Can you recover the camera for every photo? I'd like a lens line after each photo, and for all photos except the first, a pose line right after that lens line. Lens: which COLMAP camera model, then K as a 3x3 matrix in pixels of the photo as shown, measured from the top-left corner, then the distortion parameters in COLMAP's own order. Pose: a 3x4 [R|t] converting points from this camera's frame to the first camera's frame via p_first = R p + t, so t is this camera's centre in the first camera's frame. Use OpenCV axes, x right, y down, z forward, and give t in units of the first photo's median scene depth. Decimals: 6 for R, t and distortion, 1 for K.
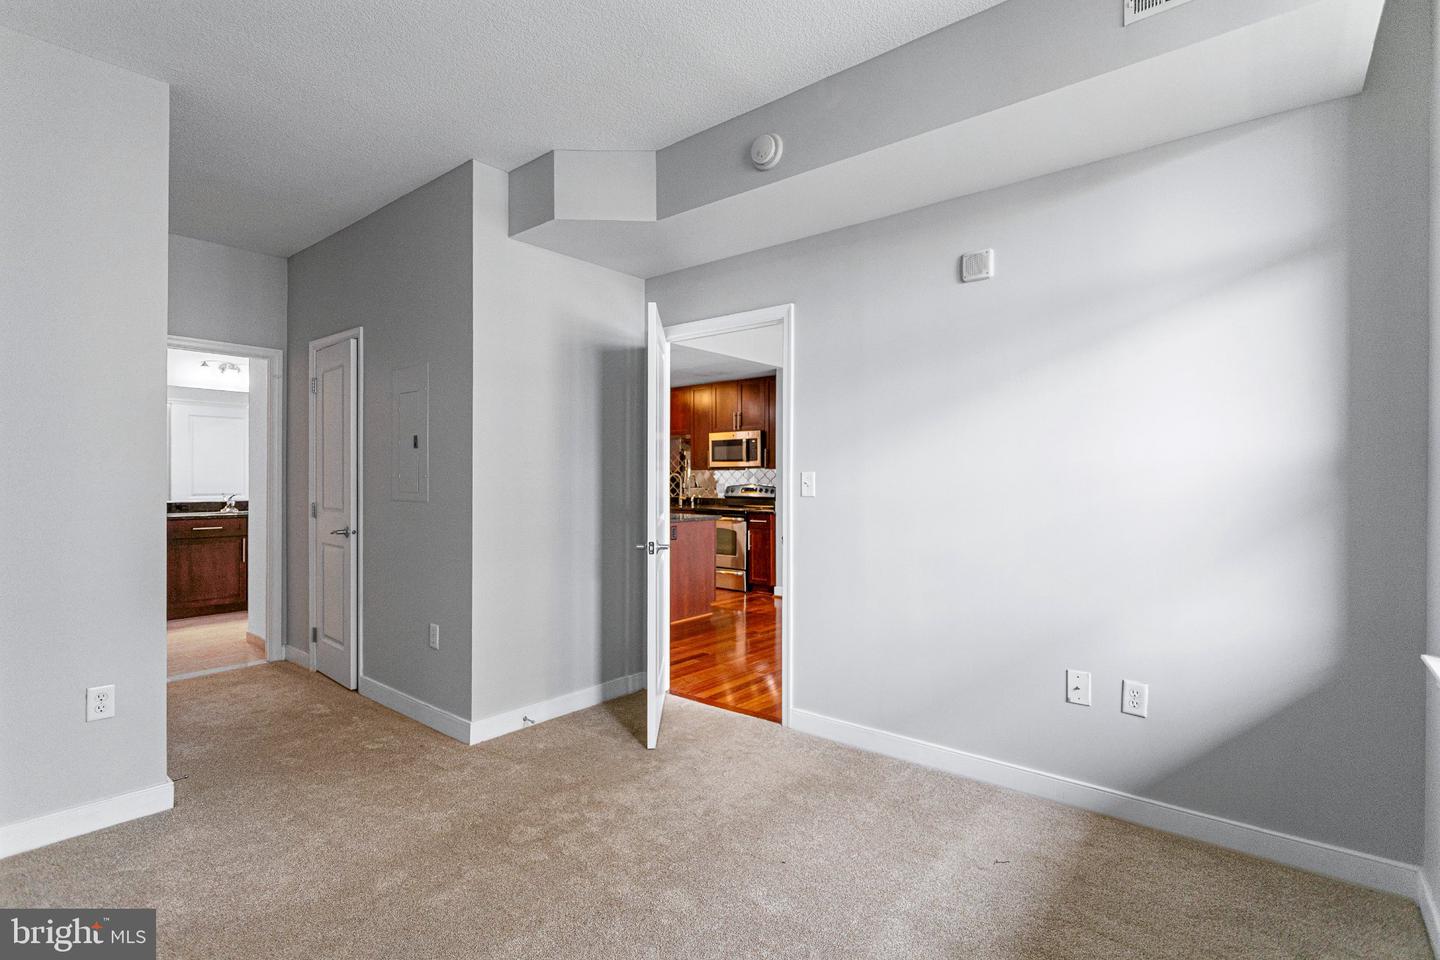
lens RADIAL K [[682.4, 0, 719.6], [0, 682.4, 477.4], [0, 0, 1]] dist [-0.004683, 0.000949]
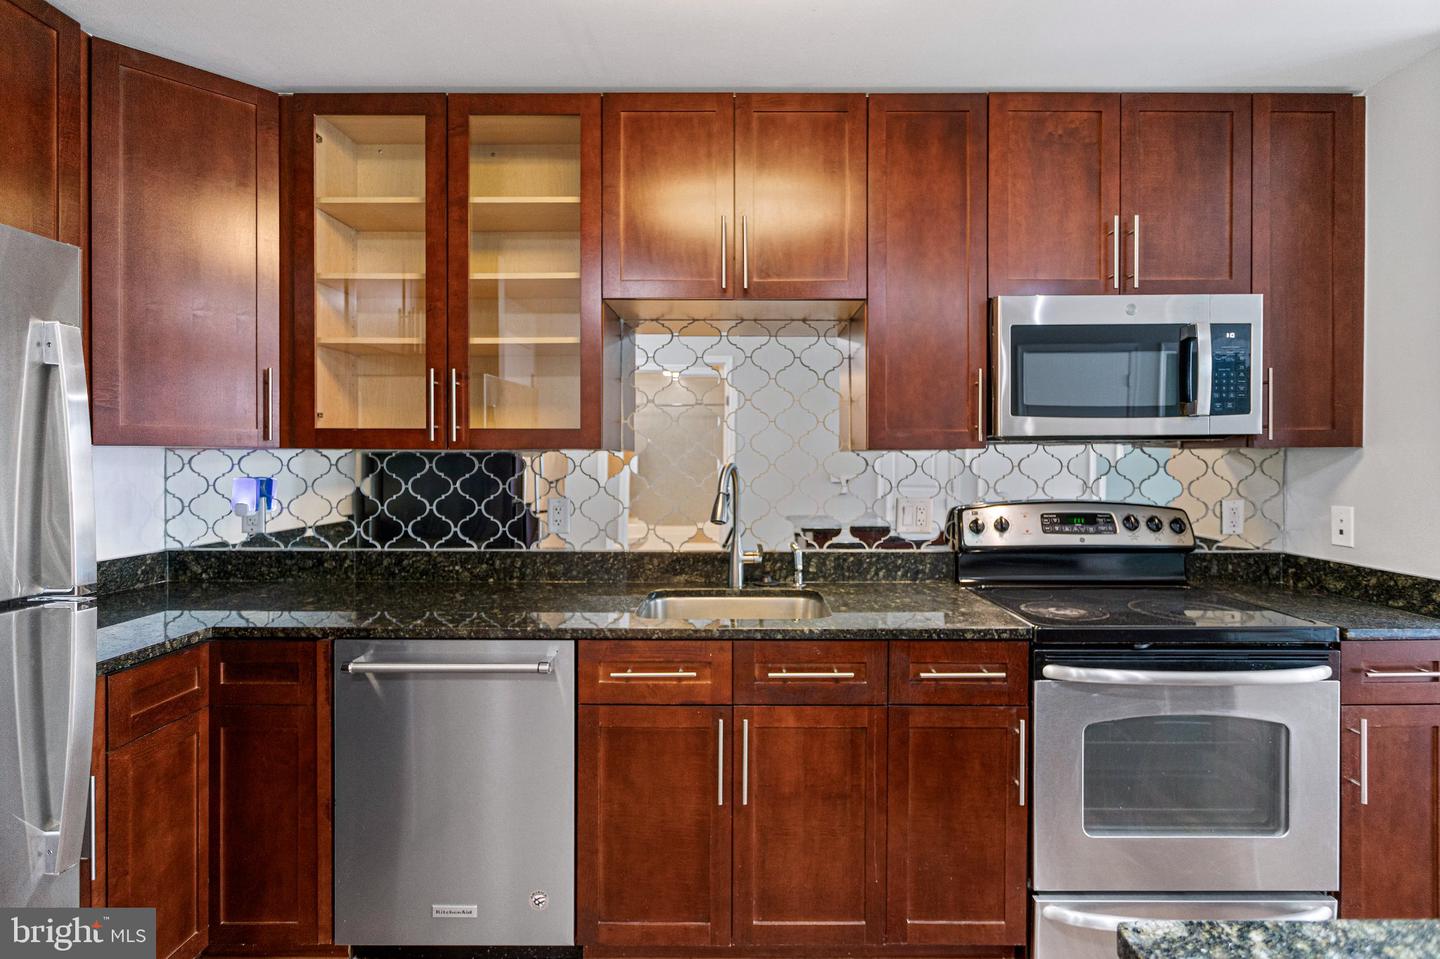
lens RADIAL K [[682.4, 0, 739.2], [0, 682.4, 460.5], [0, 0, 1]] dist [-0.004683, 0.000949]
pose [[0.786450, -0.004737, 0.617636, -0.236111], [-0.002056, 0.999945, 0.010288, -0.009378], [-0.617651, -0.009361, 0.786397, 0.879423]]
